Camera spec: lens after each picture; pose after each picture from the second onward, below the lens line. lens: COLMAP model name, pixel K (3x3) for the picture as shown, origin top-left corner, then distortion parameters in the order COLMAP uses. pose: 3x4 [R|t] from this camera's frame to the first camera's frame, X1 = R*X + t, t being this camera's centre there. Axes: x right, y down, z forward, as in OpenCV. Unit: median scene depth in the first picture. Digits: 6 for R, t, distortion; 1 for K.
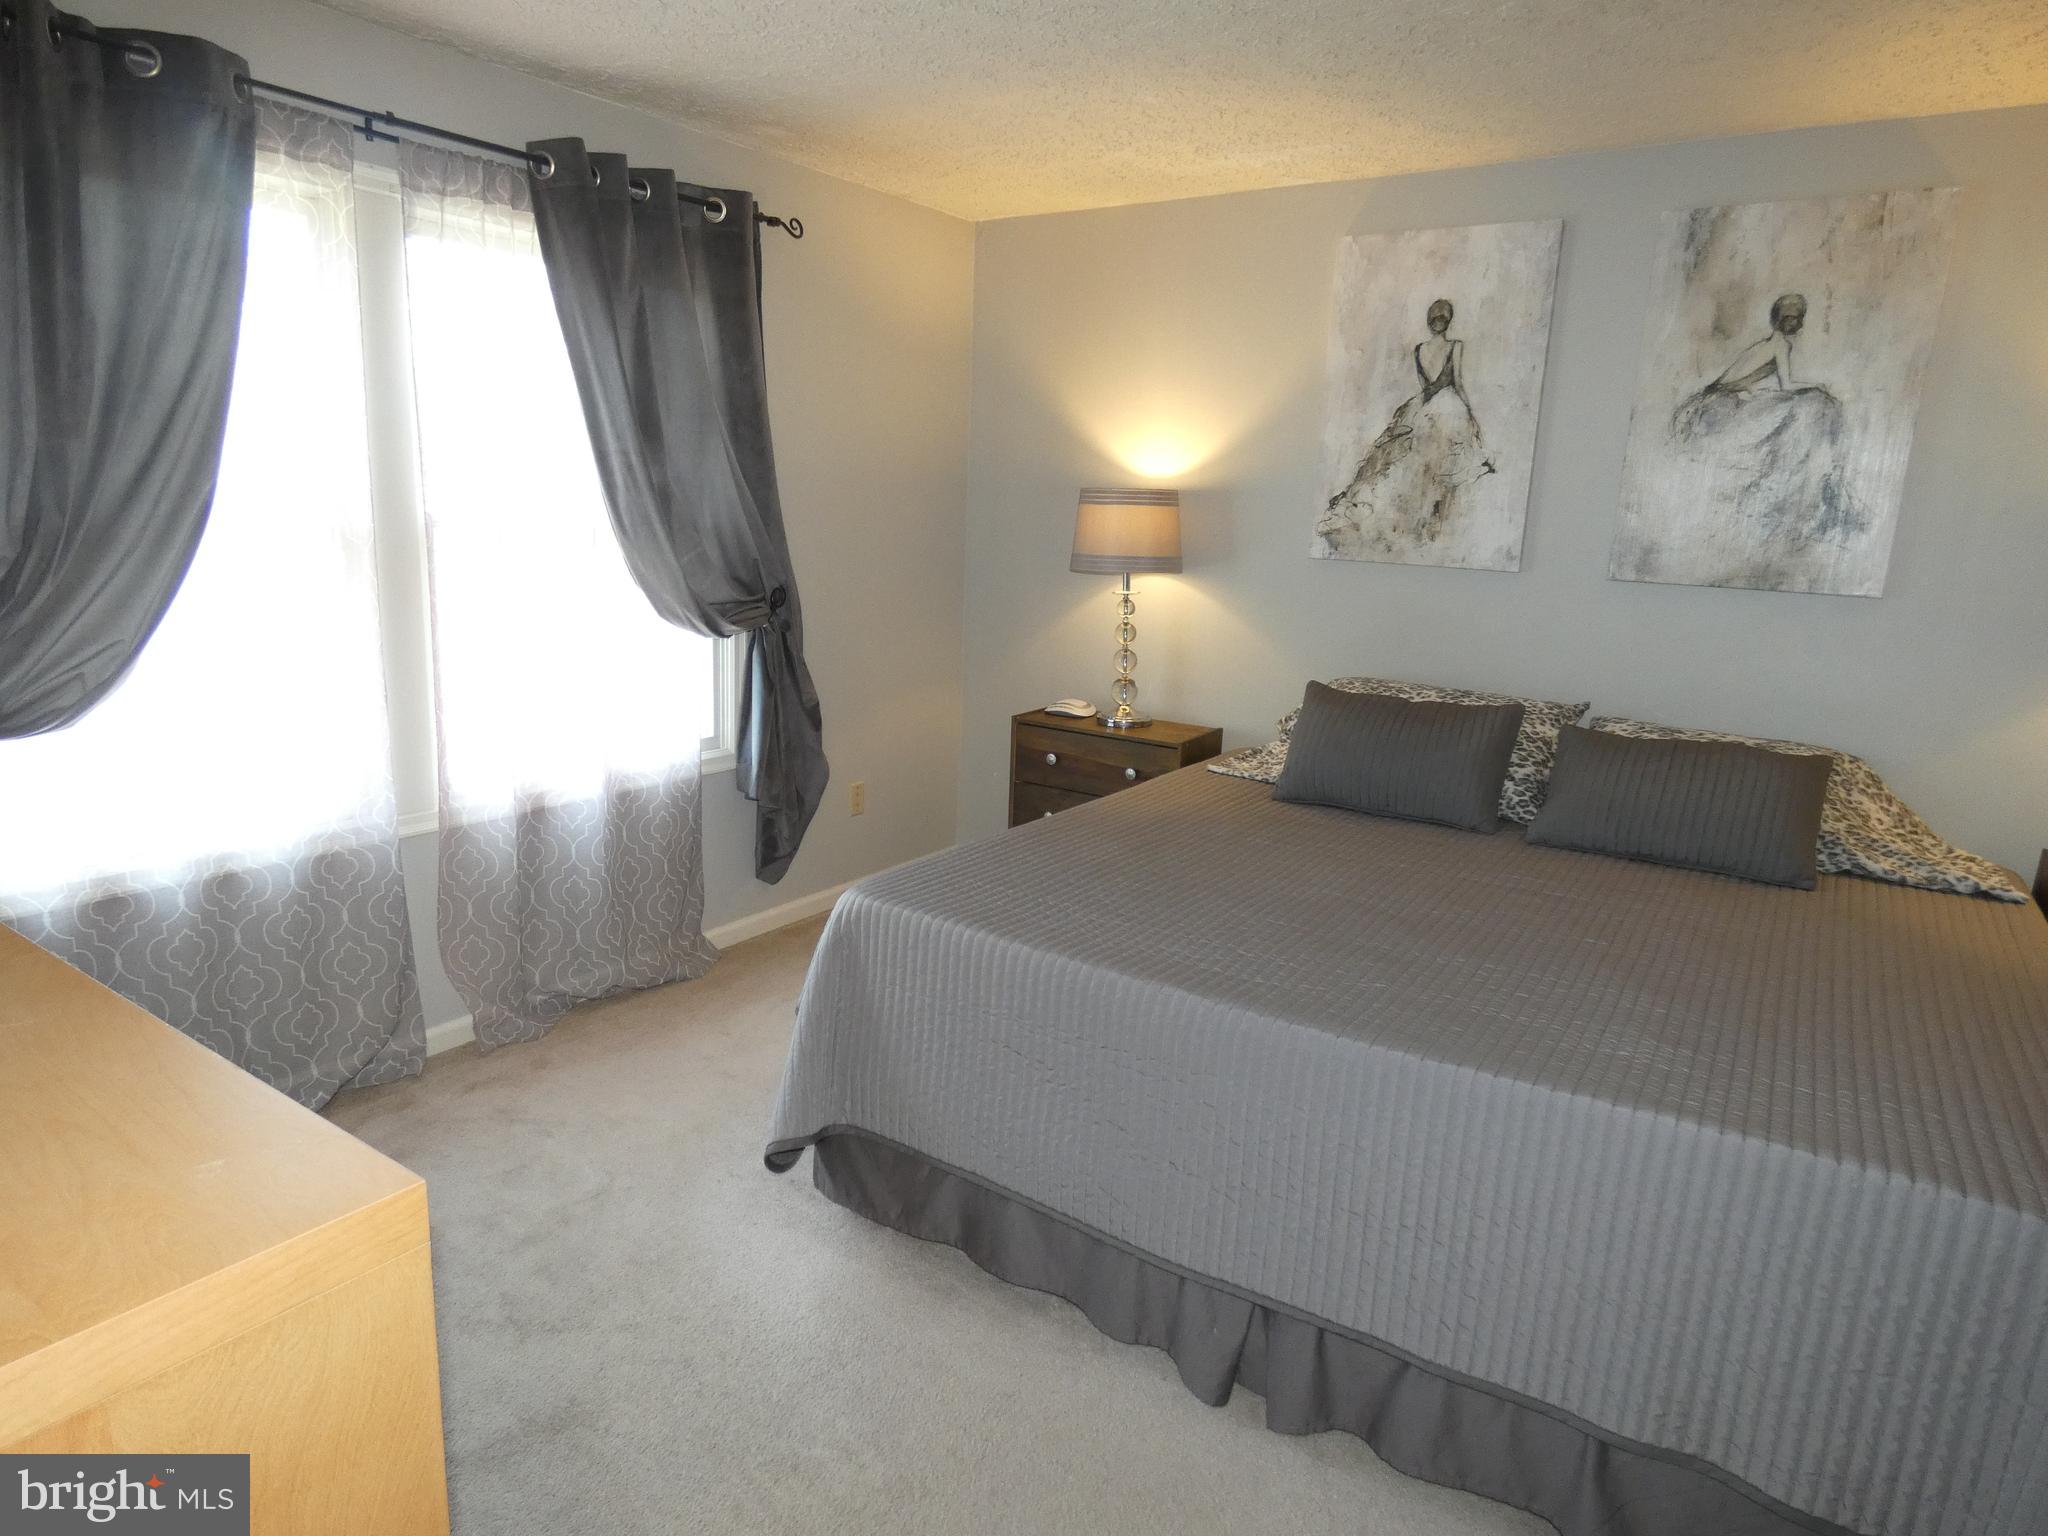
lens RADIAL K [[1215.7, 0, 1024.0], [0, 1215.7, 768.0], [0, 0, 1]] dist [-0.006278, 0.000915]
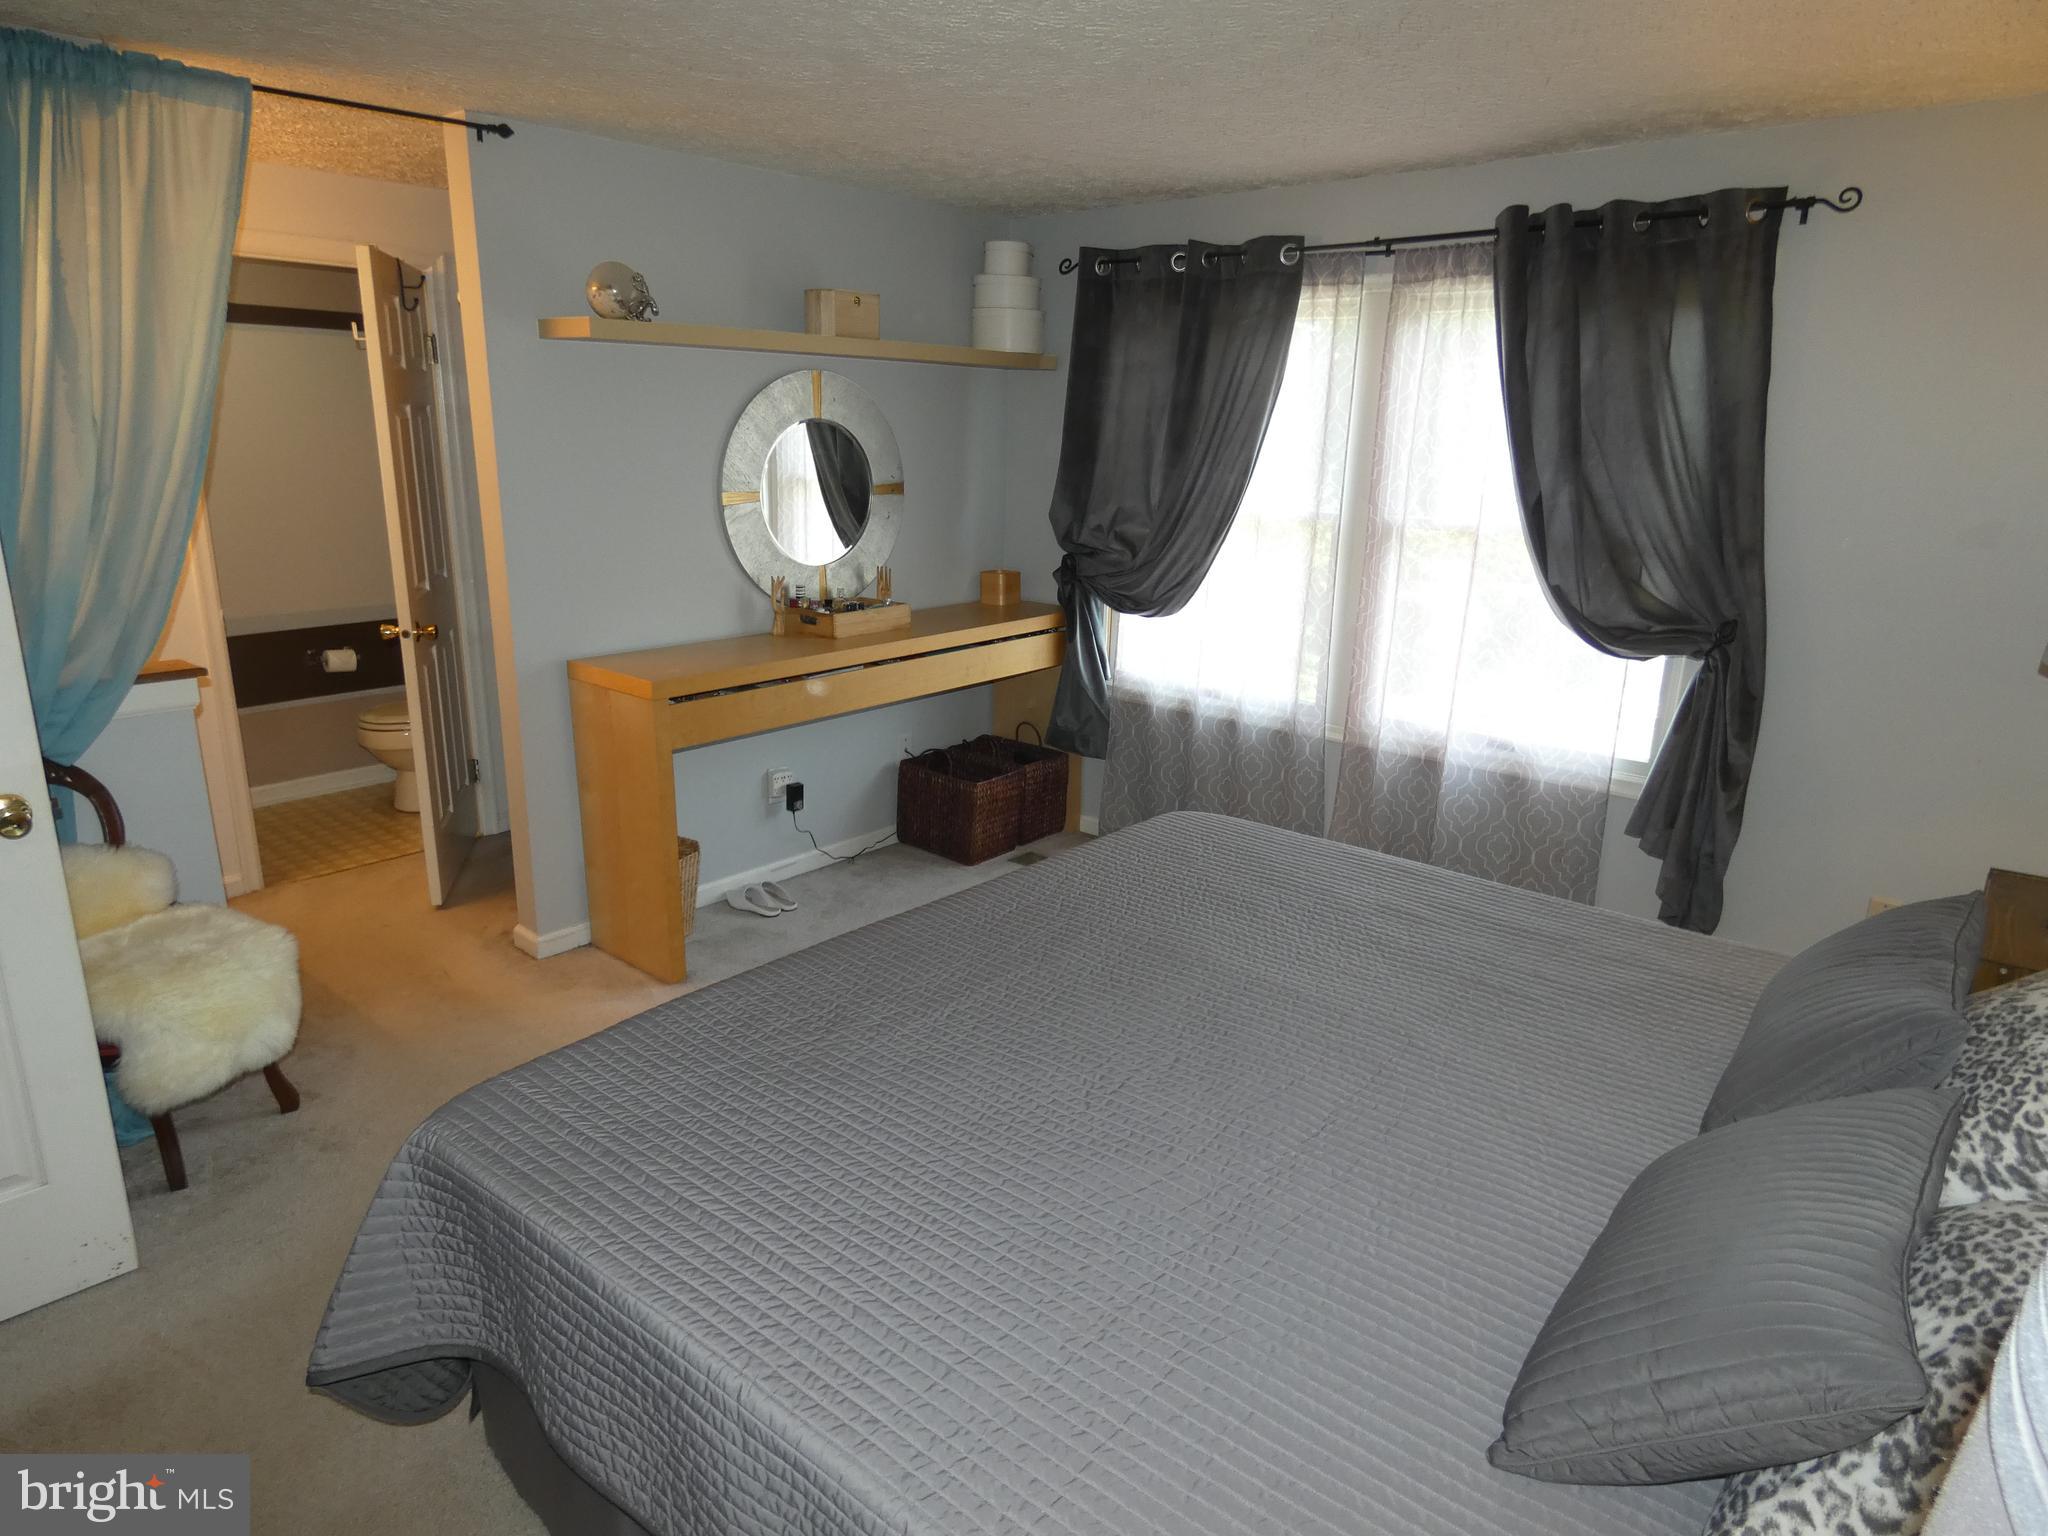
lens RADIAL K [[1253.0, 0, 1024.0], [0, 1253.0, 768.0], [0, 0, 1]] dist [0.000596, -0.002653]
pose [[-0.097801, 0.228203, -0.968689, 0.853249], [-0.230167, 0.941779, 0.245102, -0.166792], [0.968224, 0.246931, -0.039582, 0.620756]]
